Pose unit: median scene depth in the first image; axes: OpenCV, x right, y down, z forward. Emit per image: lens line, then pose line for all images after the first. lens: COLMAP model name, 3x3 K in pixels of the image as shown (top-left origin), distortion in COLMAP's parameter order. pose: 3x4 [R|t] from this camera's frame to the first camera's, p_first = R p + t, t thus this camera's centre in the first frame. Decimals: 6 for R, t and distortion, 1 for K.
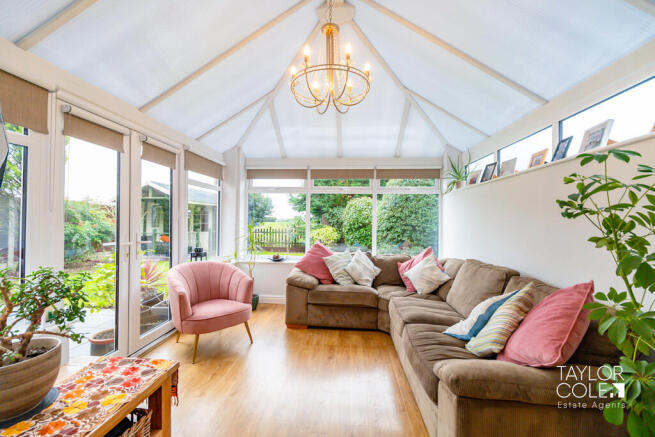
lens RADIAL K [[287.8, 0, 323.4], [0, 287.8, 218.8], [0, 0, 1]] dist [0.008390, -0.001188]
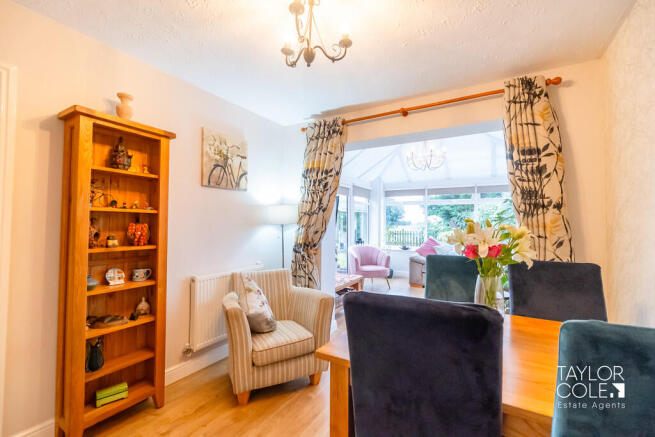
lens RADIAL K [[287.8, 0, 325.9], [0, 287.8, 216.2], [0, 0, 1]] dist [0.008390, -0.001188]
pose [[0.900261, -0.014684, -0.435103, 0.126830], [0.004945, 0.999711, -0.023507, 0.001982], [0.435323, 0.019011, 0.900074, -0.555579]]
